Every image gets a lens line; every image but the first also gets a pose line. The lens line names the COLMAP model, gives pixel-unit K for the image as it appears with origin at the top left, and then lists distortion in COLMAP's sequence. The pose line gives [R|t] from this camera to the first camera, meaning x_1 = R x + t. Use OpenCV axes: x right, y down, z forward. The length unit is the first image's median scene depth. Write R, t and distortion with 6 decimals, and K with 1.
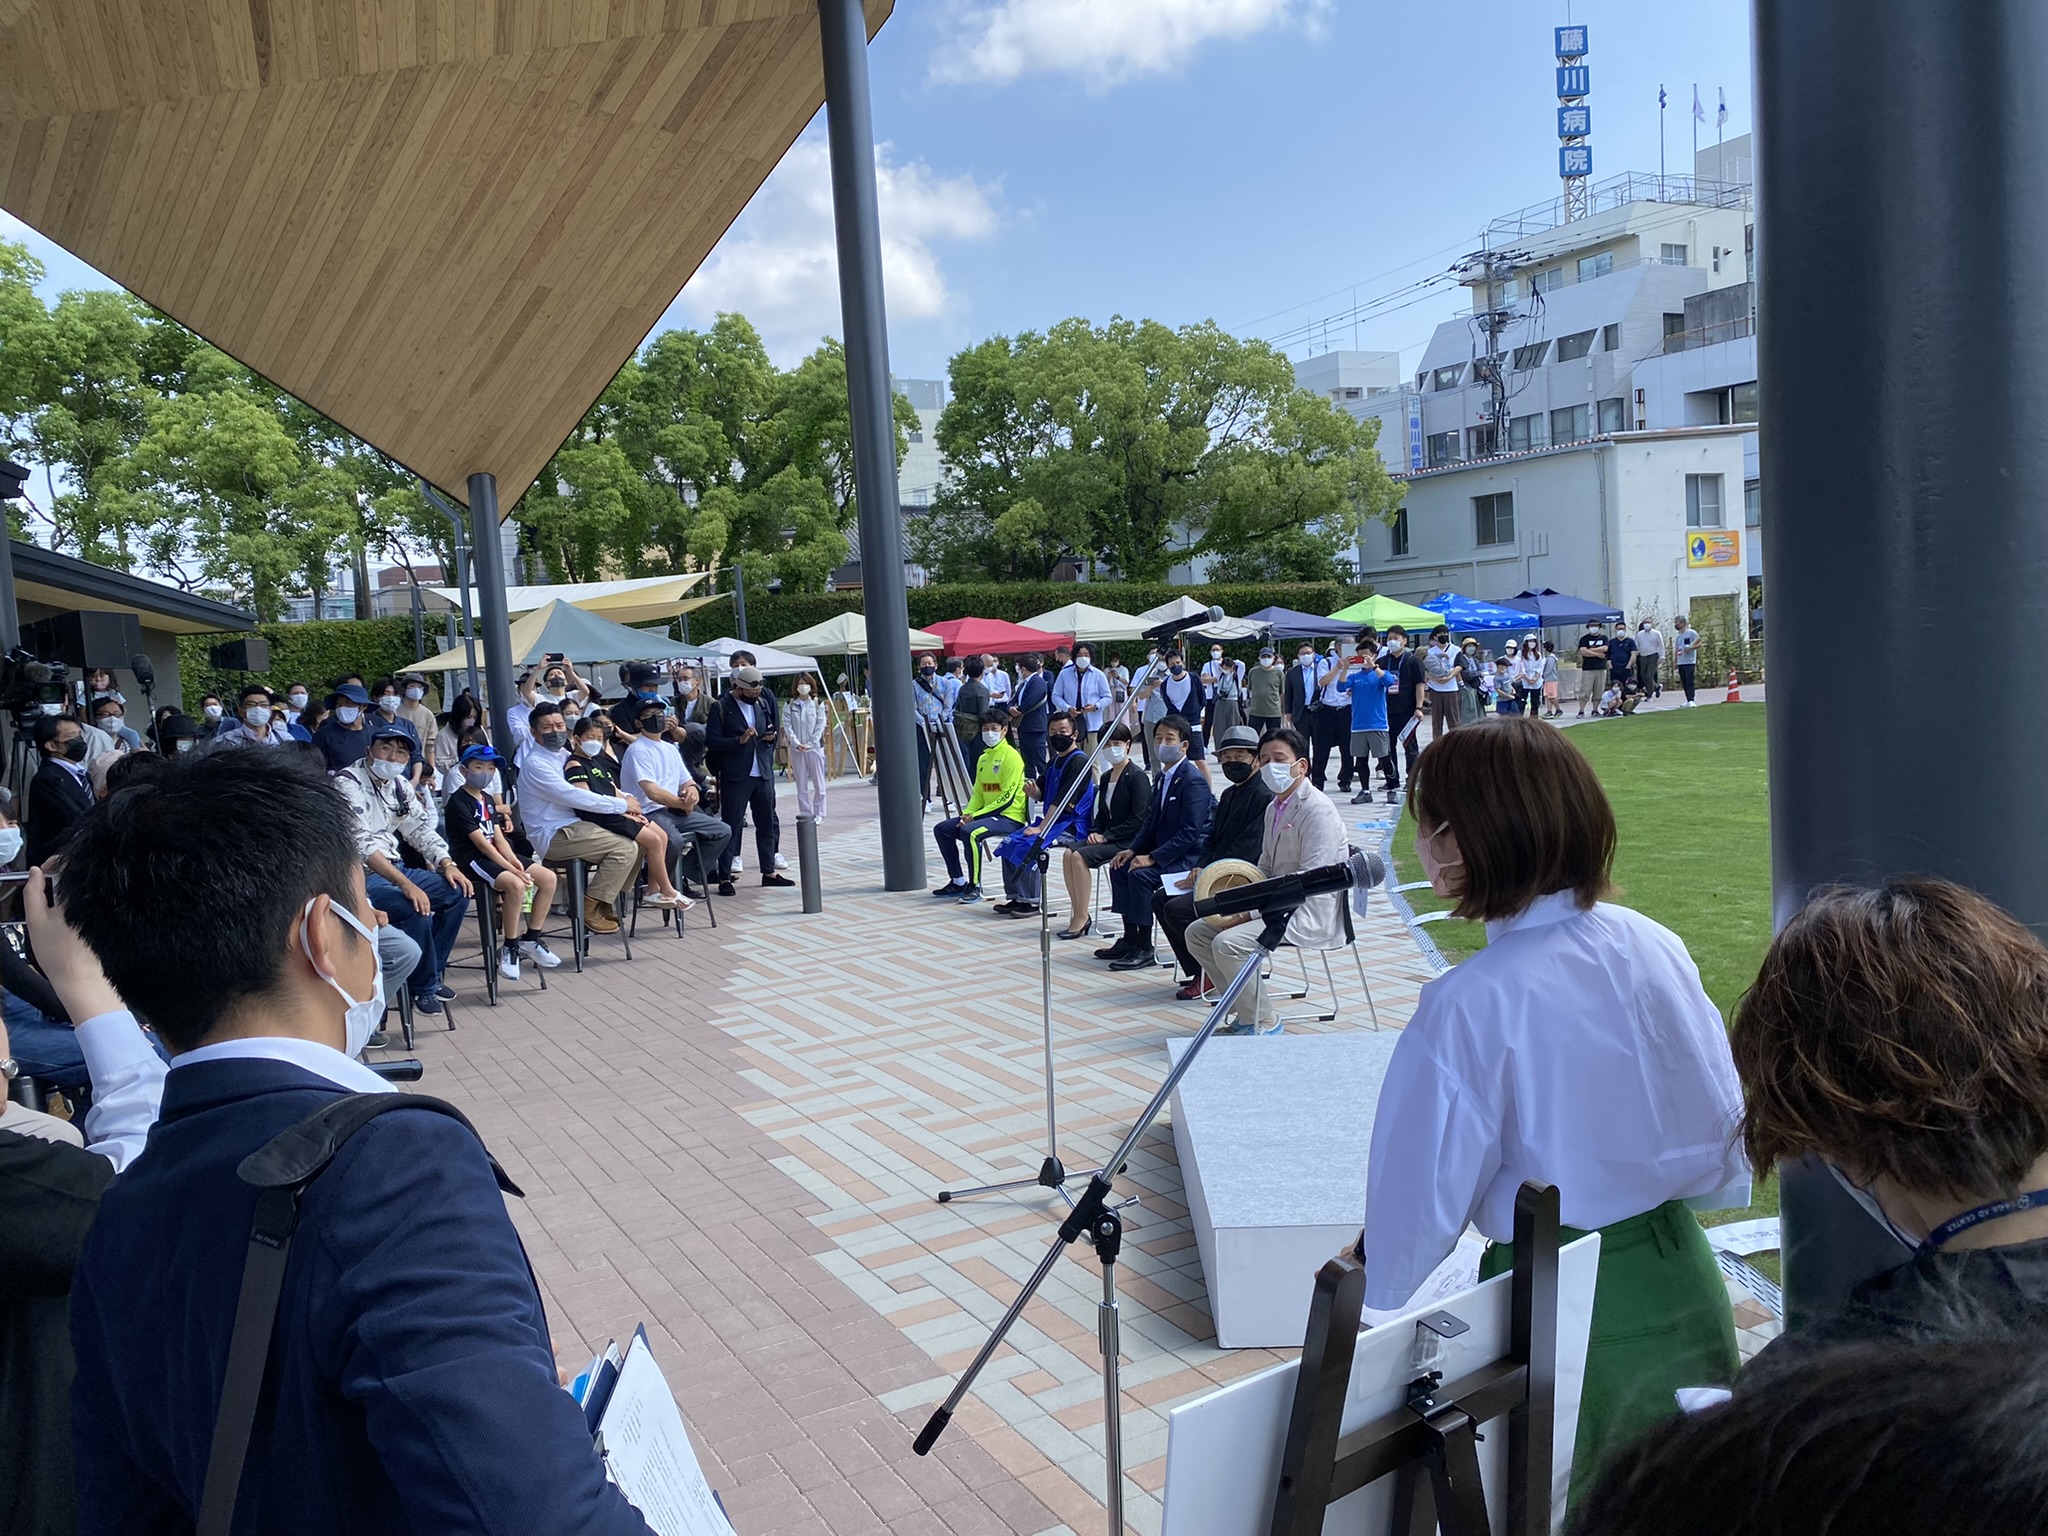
lens RADIAL K [[1565.1, 0, 1019.3], [0, 1565.1, 769.6], [0, 0, 1]] dist [0.003093, -0.002269]
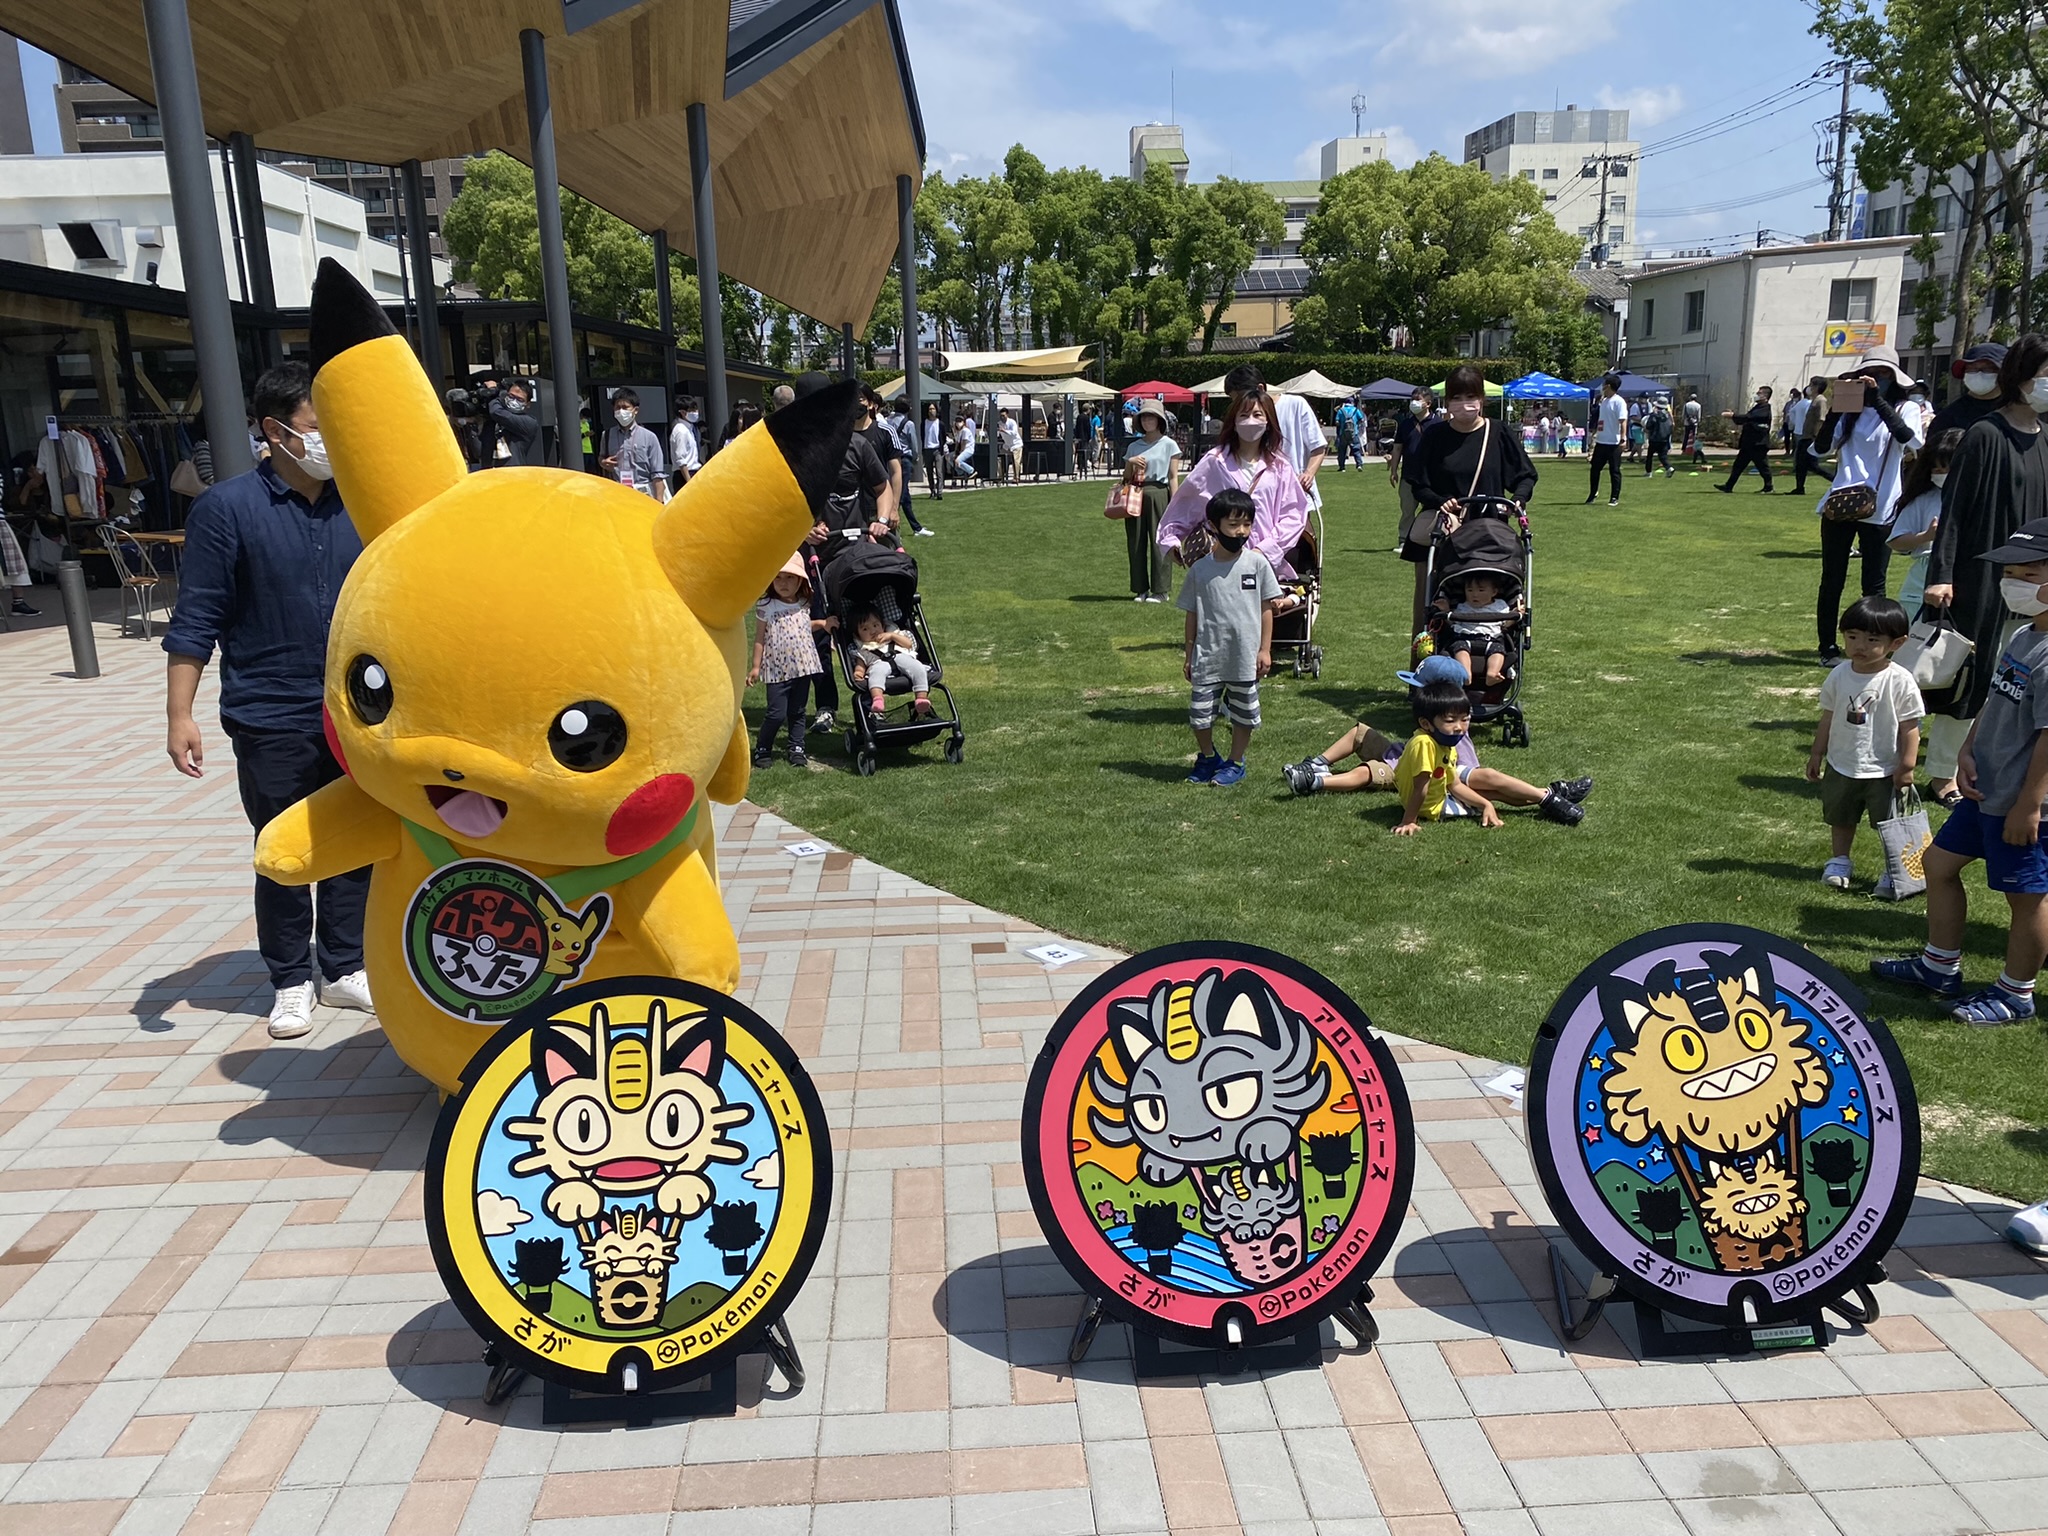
lens RADIAL K [[1565.1, 0, 1024.3], [0, 1565.1, 769.7], [0, 0, 1]] dist [0.003093, -0.002269]
pose [[0.901905, 0.135229, -0.410219, 0.408444], [-0.067061, 0.982050, 0.176294, 0.024558], [0.426696, -0.131491, 0.894785, -0.489508]]
